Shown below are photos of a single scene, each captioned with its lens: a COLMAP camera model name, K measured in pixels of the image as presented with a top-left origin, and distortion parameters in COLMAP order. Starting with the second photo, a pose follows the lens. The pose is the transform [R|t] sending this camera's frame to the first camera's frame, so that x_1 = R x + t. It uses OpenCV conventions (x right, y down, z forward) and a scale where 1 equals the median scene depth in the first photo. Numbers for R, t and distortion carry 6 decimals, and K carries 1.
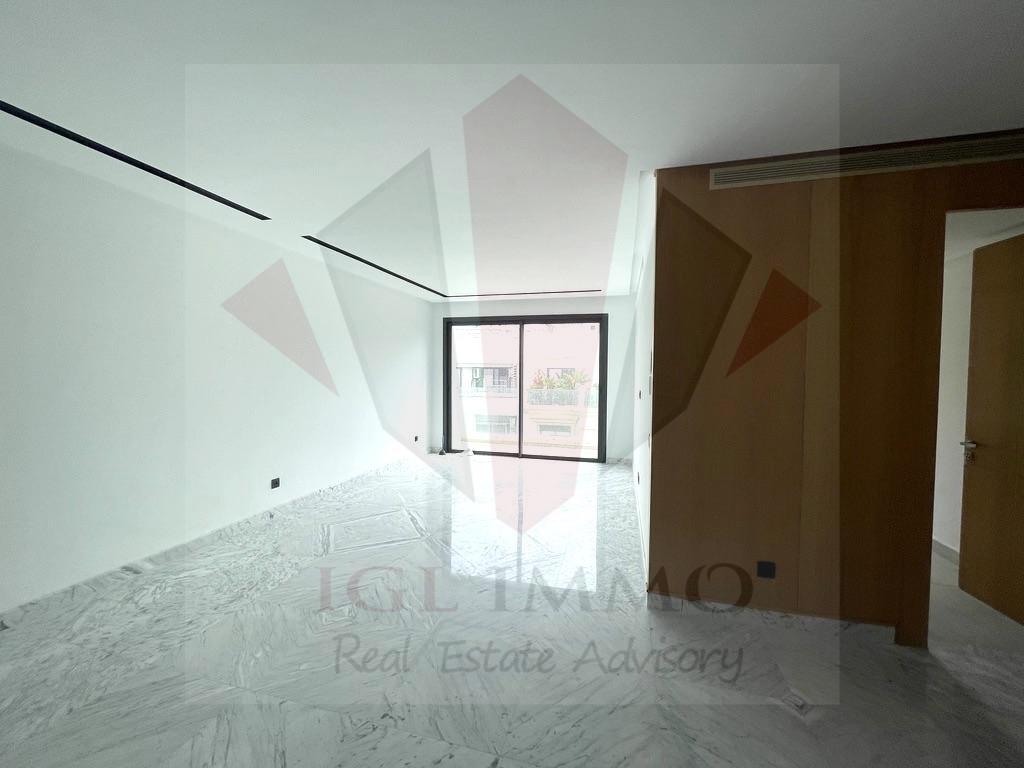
lens RADIAL K [[412.0, 0, 512.4], [0, 412.0, 385.2], [0, 0, 1]] dist [-0.004682, -0.000084]
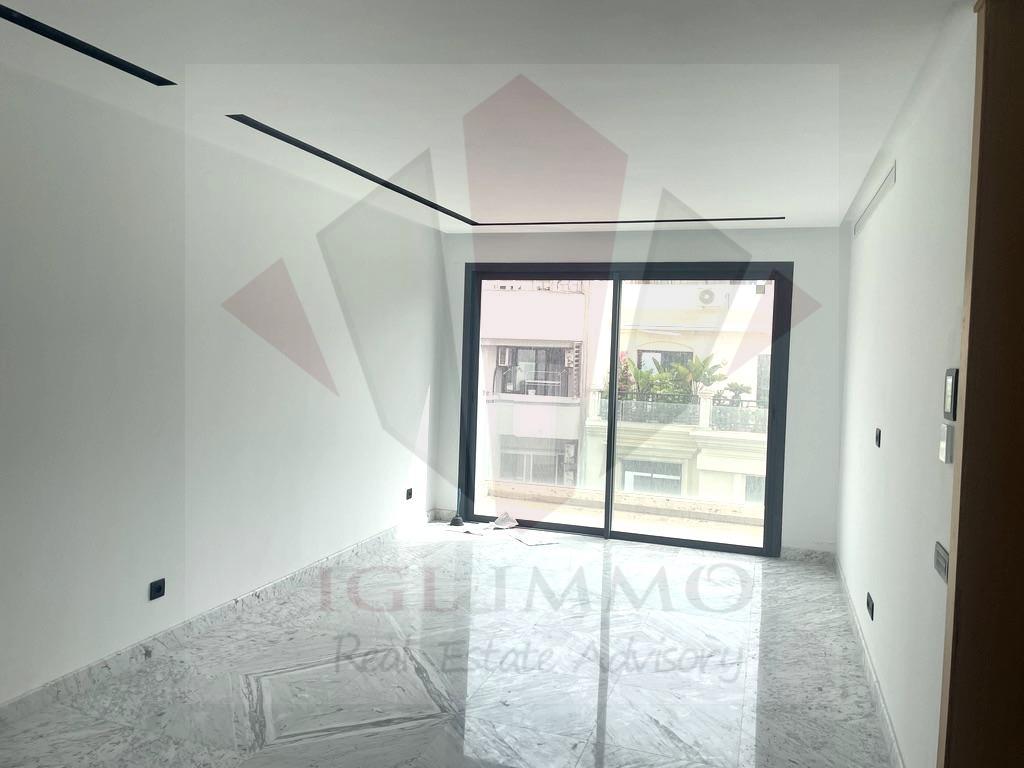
lens RADIAL K [[772.1, 0, 520.3], [0, 772.1, 374.4], [0, 0, 1]] dist [0.065259, -0.087361]
pose [[0.998256, 0.028646, -0.051608, -0.073118], [-0.028631, 0.999590, 0.001041, -0.042265], [0.051616, 0.000438, 0.998667, 0.040758]]
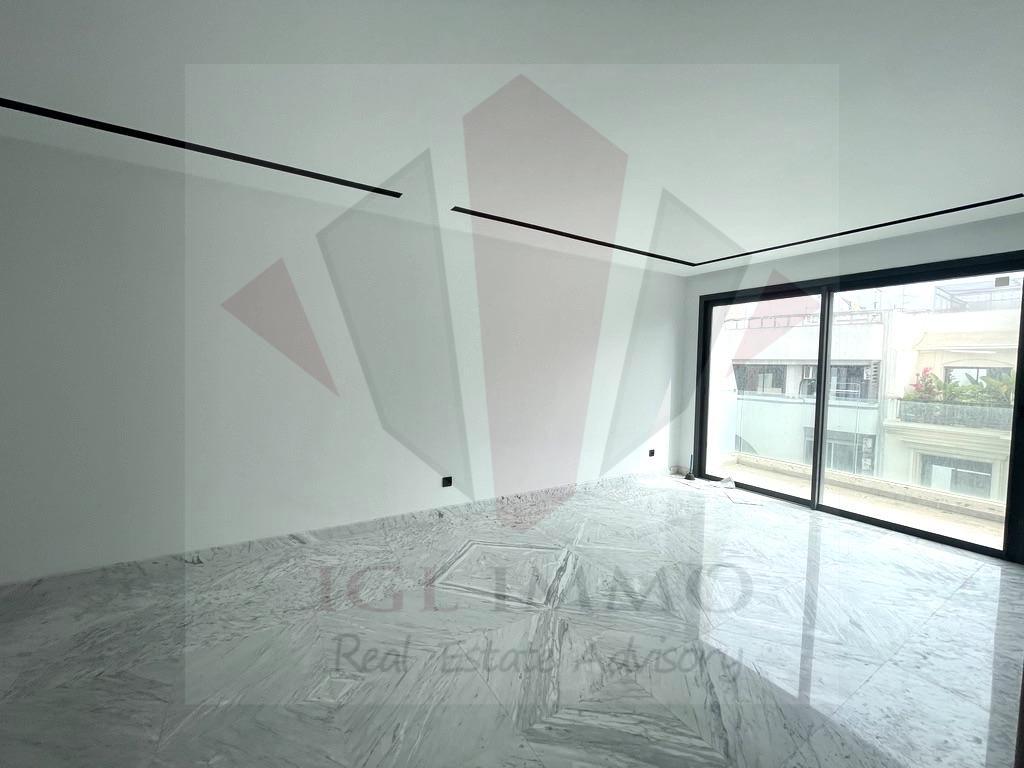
lens RADIAL K [[412.0, 0, 512.1], [0, 412.0, 382.5], [0, 0, 1]] dist [-0.004682, -0.000084]
pose [[0.728717, 0.037058, -0.683812, 0.164293], [-0.037199, 0.999203, 0.014509, -0.009345], [0.683804, 0.014865, 0.729514, 0.378666]]
